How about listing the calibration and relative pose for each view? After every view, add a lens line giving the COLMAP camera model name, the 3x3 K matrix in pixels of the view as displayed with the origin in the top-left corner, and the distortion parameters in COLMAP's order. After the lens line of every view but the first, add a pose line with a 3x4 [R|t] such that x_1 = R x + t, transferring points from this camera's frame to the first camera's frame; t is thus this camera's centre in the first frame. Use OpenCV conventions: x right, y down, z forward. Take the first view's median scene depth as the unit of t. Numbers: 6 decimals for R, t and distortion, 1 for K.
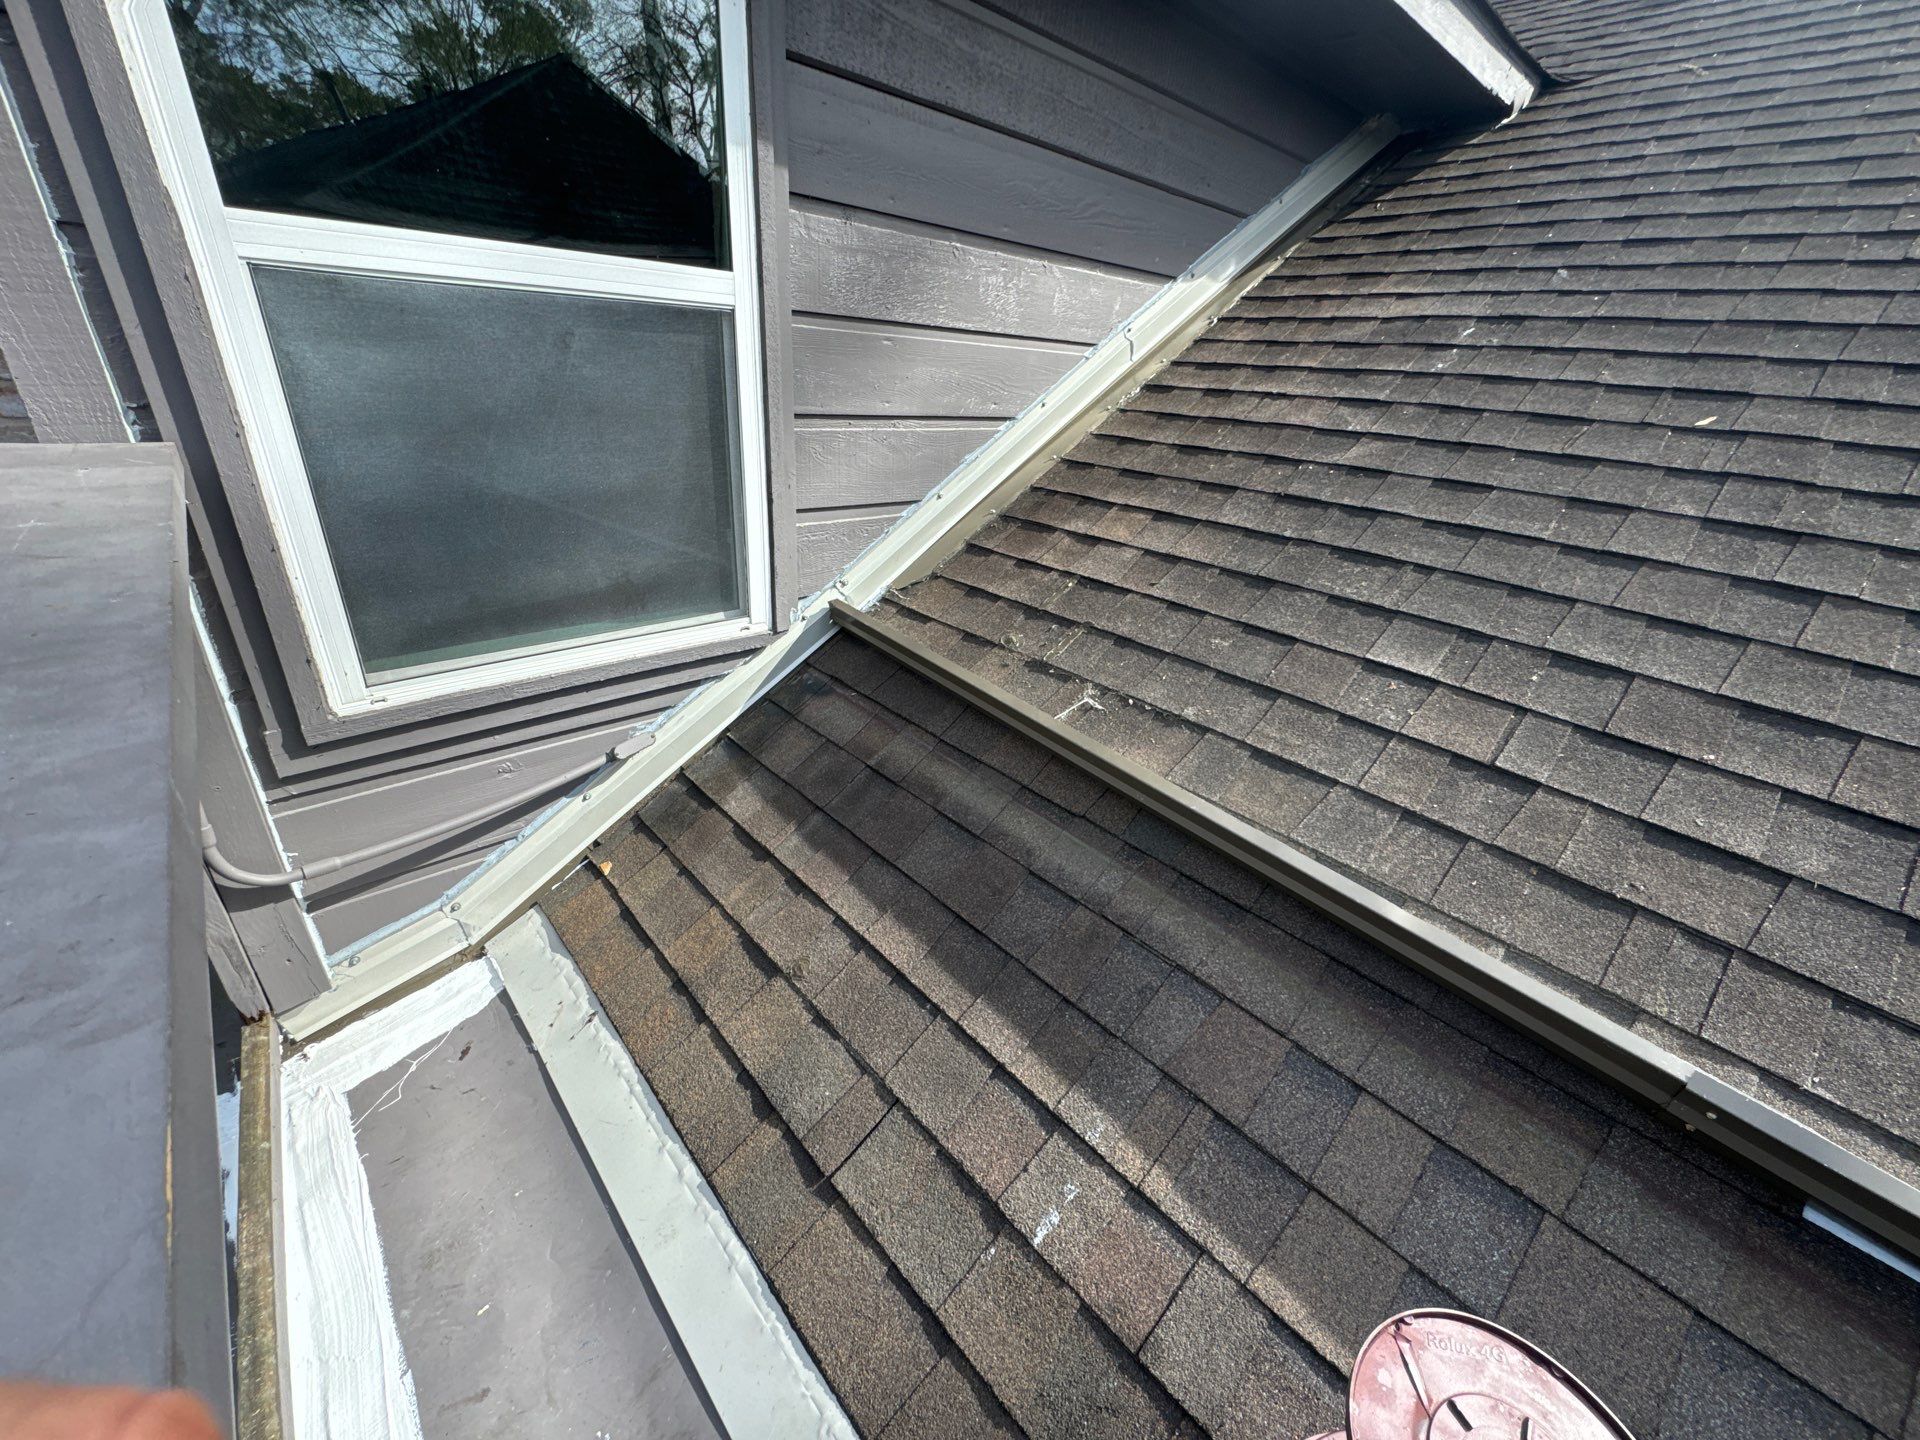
lens RADIAL K [[757.3, 0, 964.1], [0, 757.3, 716.7], [0, 0, 1]] dist [-0.002453, -0.000401]
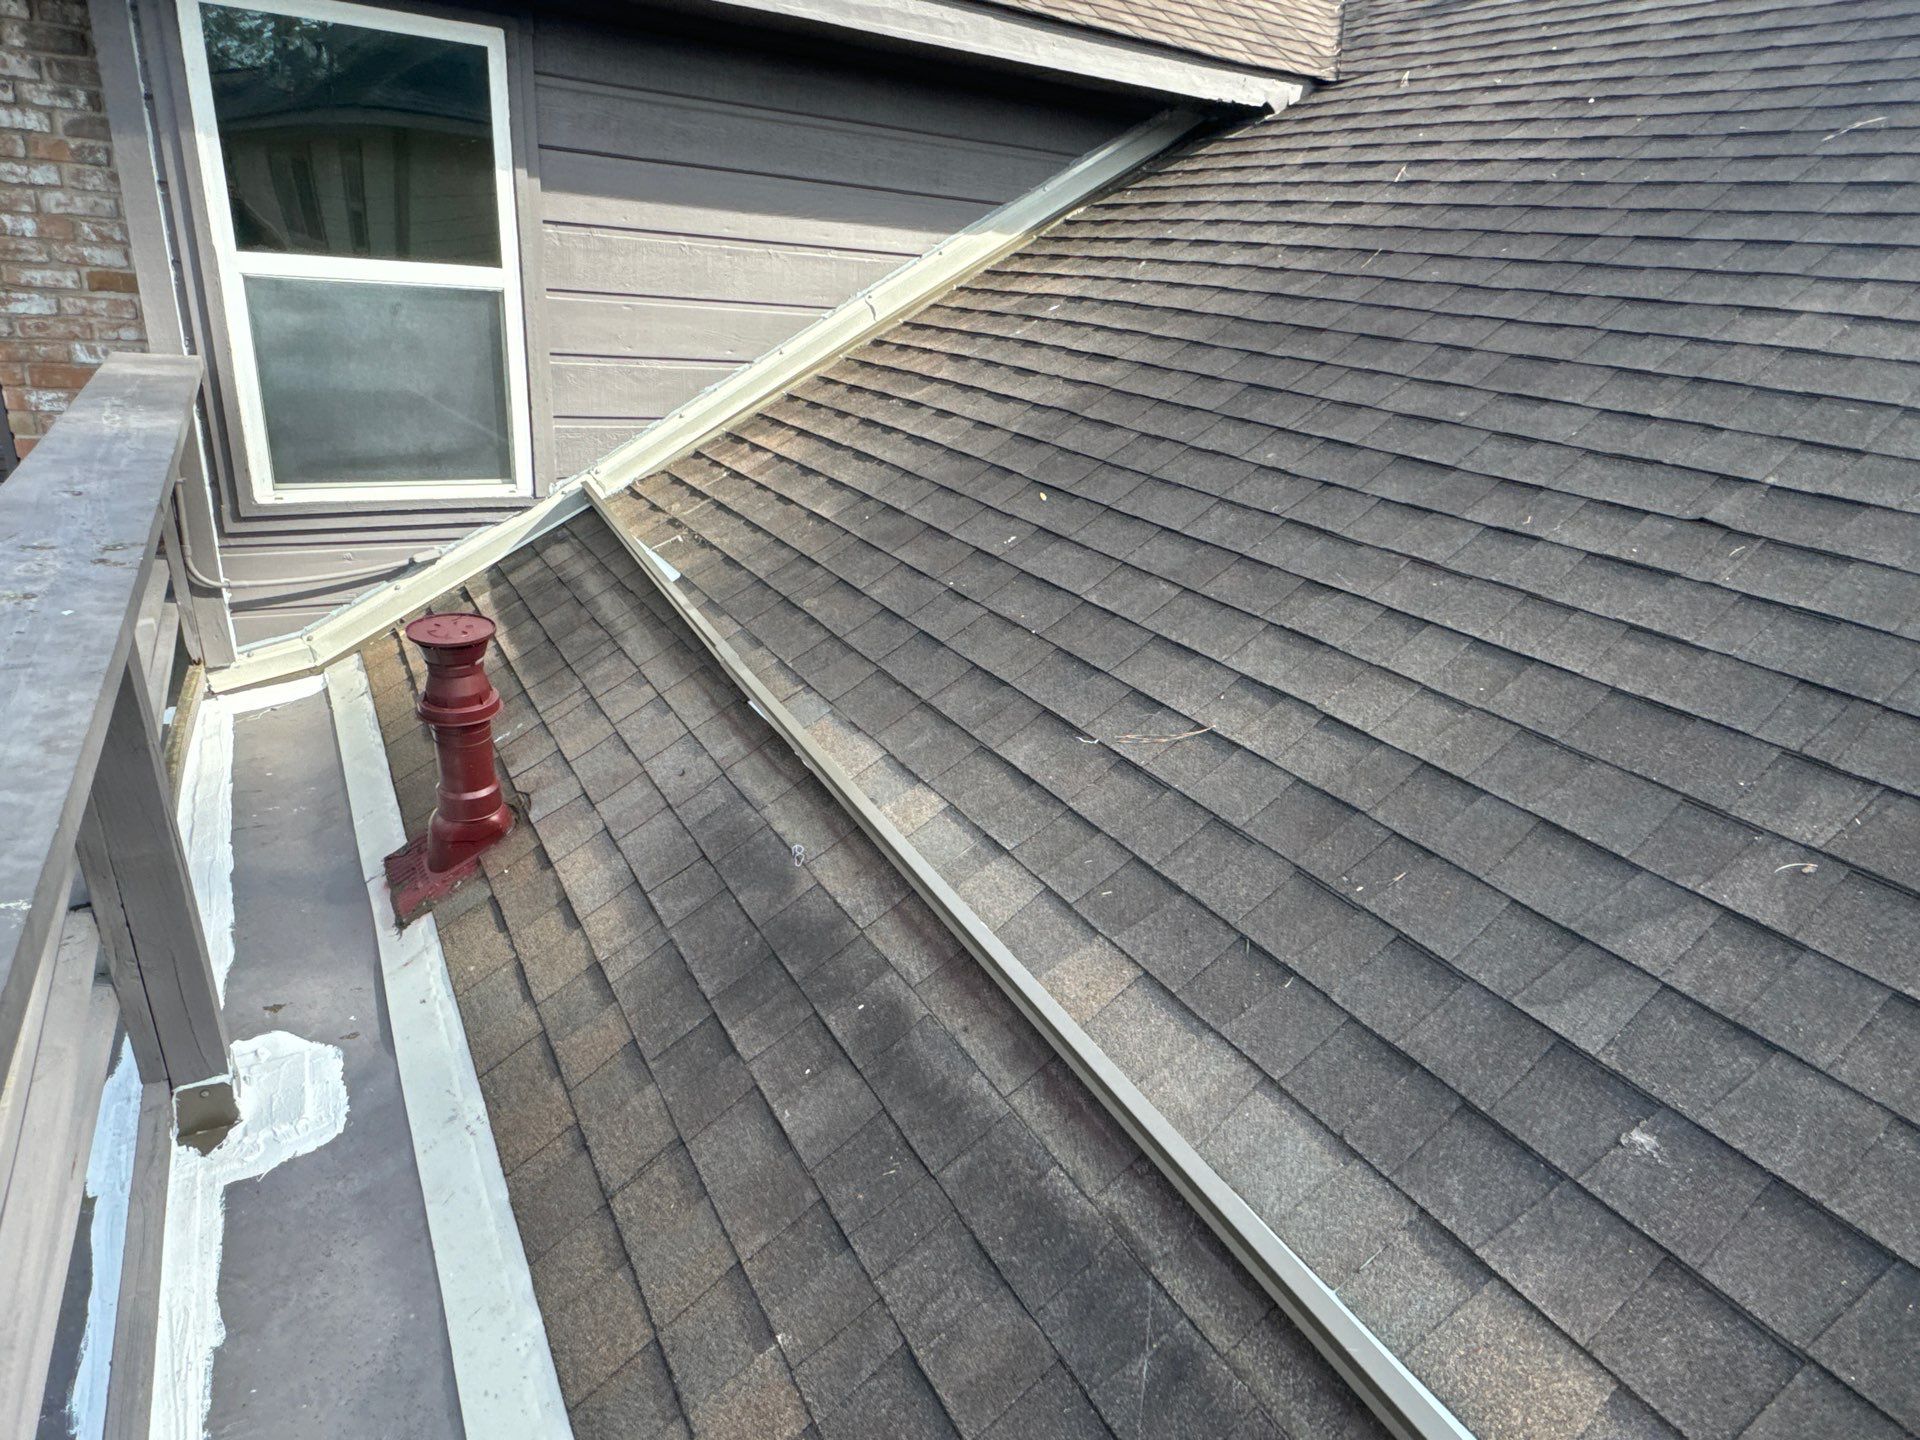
lens RADIAL K [[1095.8, 0, 956.5], [0, 1095.8, 719.4], [0, 0, 1]] dist [-0.005433, 0.000473]
pose [[0.976264, 0.095220, -0.194529, 1.141134], [-0.108235, 0.992467, -0.057389, 0.397853], [0.187599, 0.077082, 0.979216, -1.017174]]
